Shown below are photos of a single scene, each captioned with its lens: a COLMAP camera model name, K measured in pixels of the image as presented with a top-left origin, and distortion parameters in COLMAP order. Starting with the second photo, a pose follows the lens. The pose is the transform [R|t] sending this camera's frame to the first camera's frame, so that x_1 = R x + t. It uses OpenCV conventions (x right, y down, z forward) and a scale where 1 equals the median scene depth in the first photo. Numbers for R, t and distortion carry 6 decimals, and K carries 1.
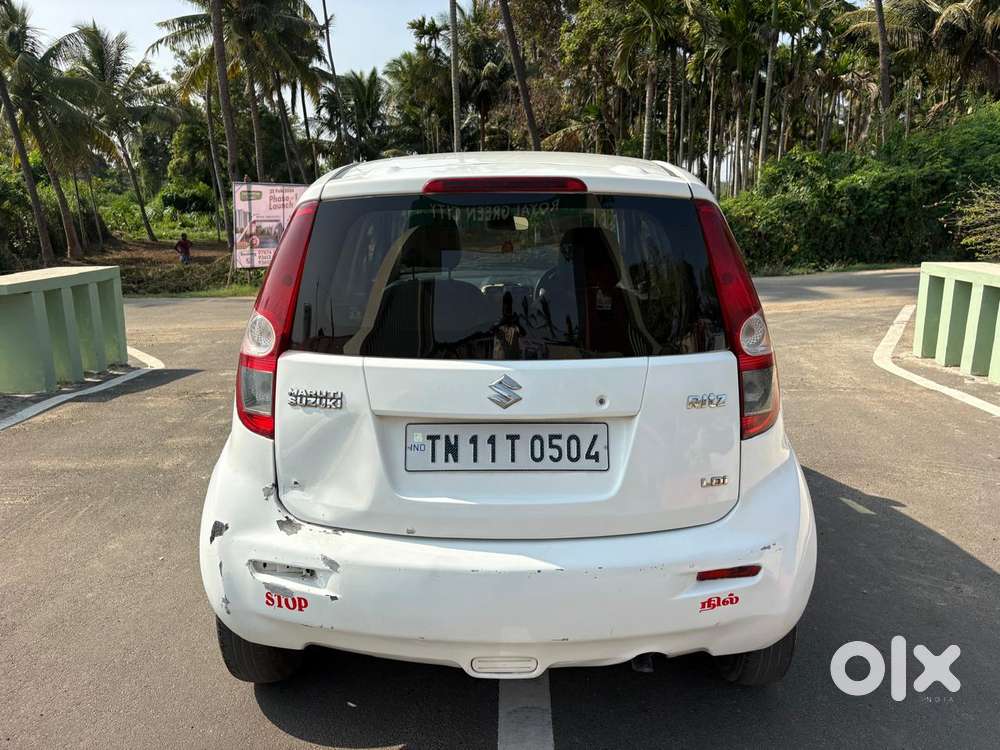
lens RADIAL K [[759.1, 0, 499.3], [0, 759.1, 375.5], [0, 0, 1]] dist [0.050008, -0.052420]
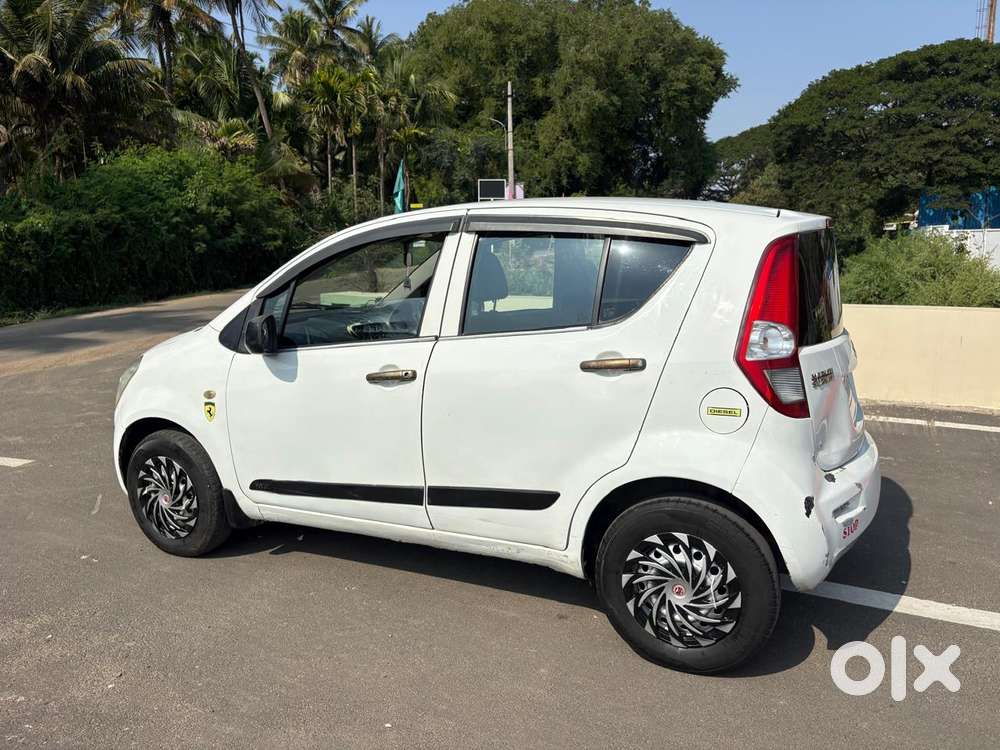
lens RADIAL K [[759.1, 0, 502.5], [0, 759.1, 369.7], [0, 0, 1]] dist [0.050008, -0.052420]
pose [[0.422306, -0.149647, 0.894015, -0.171800], [0.207253, 0.976093, 0.065485, -0.019067], [-0.882442, 0.157633, 0.443225, 0.092154]]
